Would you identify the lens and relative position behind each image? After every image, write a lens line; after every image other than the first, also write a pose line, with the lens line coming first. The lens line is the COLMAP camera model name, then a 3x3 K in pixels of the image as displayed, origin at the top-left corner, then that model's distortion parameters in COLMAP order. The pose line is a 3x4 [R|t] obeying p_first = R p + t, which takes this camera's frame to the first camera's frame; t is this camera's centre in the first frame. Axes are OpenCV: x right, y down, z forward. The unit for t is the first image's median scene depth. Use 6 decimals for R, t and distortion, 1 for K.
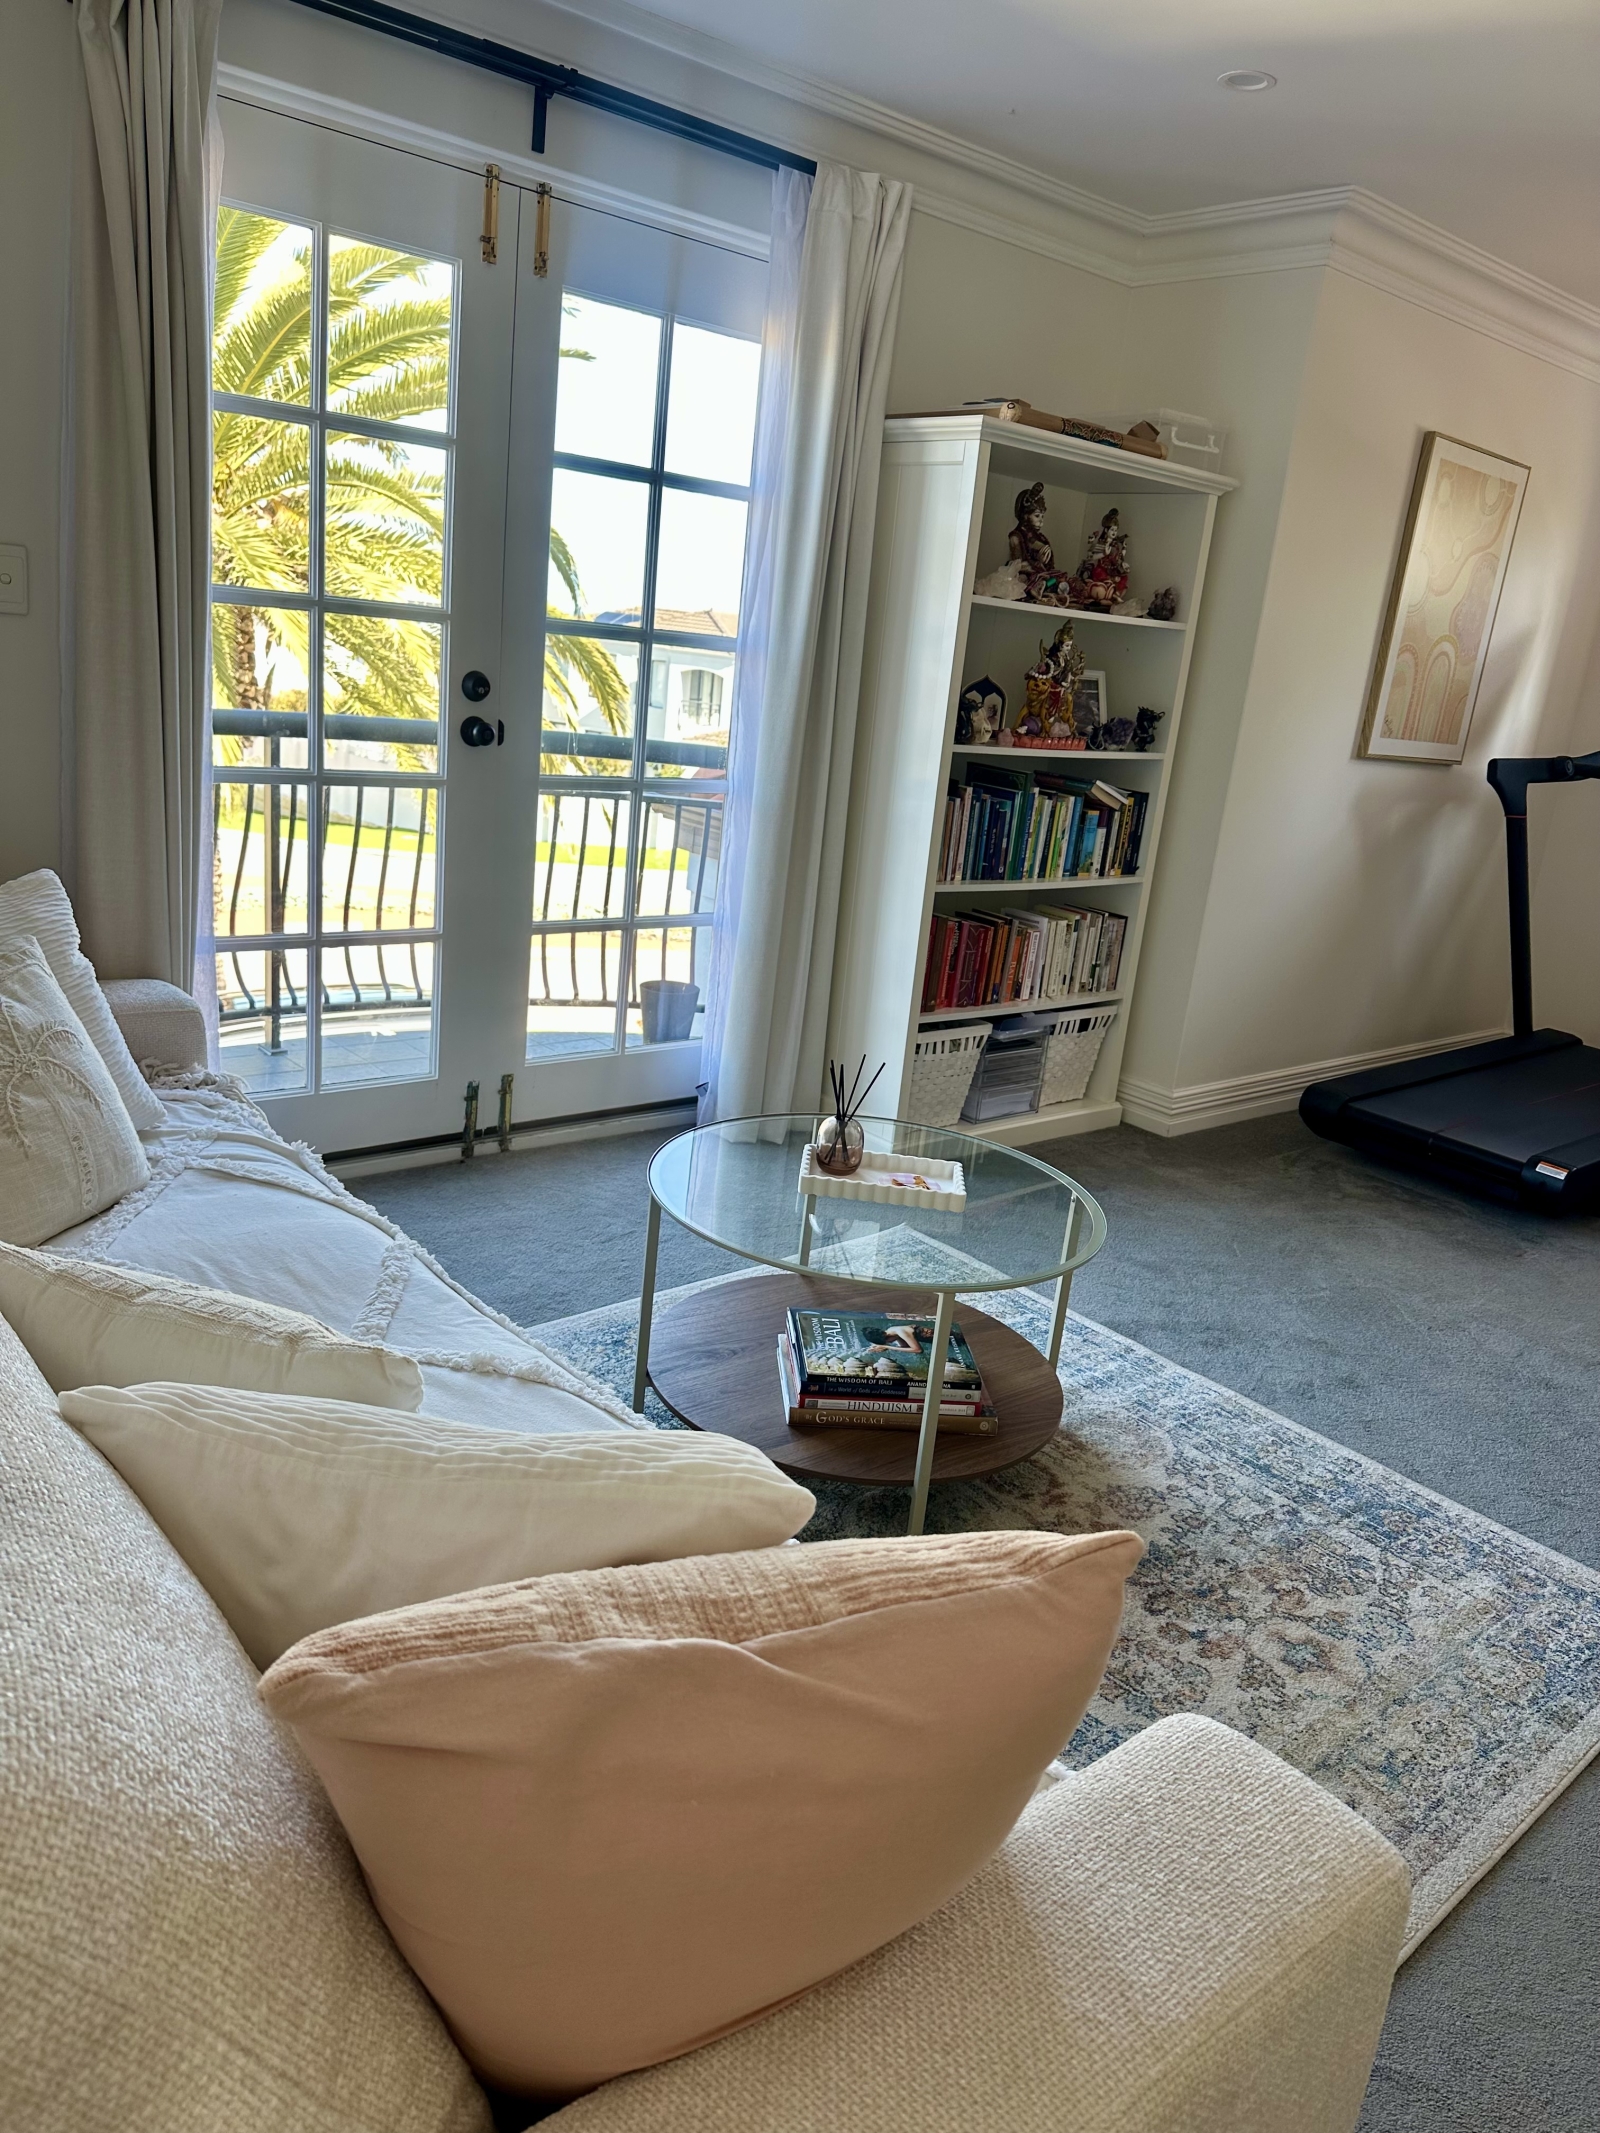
lens RADIAL K [[1500.1, 0, 799.2], [0, 1500.1, 1073.0], [0, 0, 1]] dist [0.007862, -0.001941]
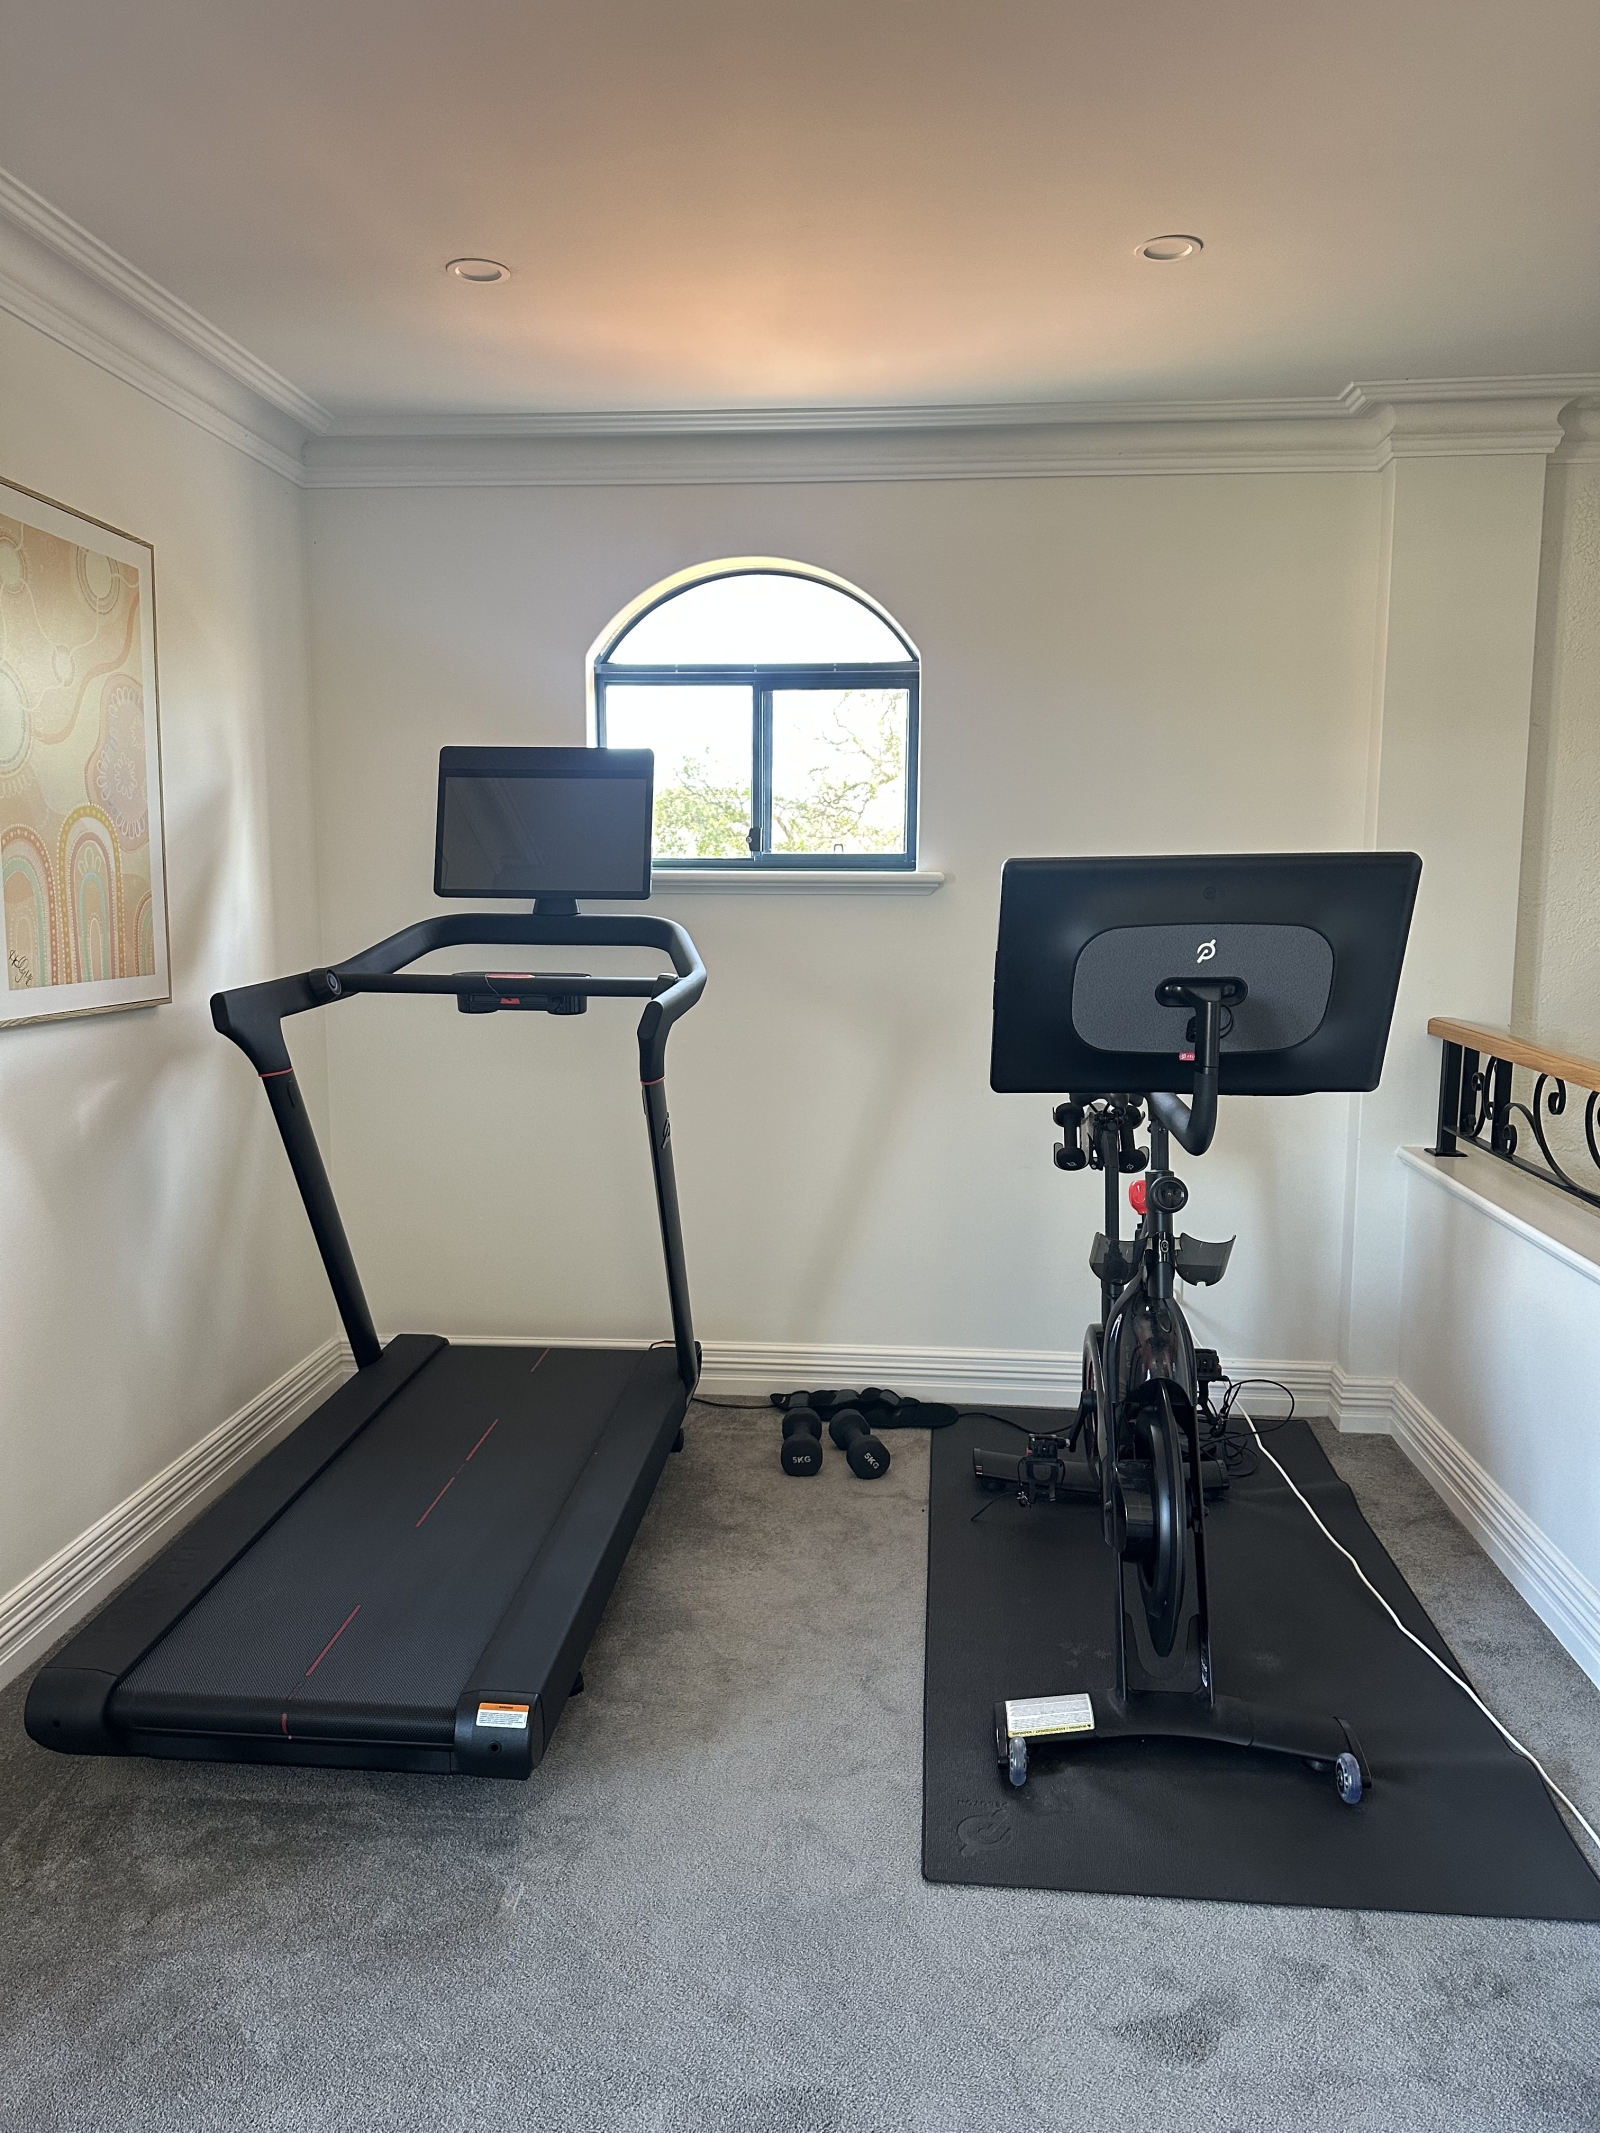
lens RADIAL K [[1500.1, 0, 799.1], [0, 1500.1, 1063.8], [0, 0, 1]] dist [0.007862, -0.001941]
pose [[0.703916, -0.195144, 0.682950, 0.202475], [0.264101, 0.964489, 0.003381, -0.119697], [-0.659358, 0.177988, 0.730457, 0.394564]]
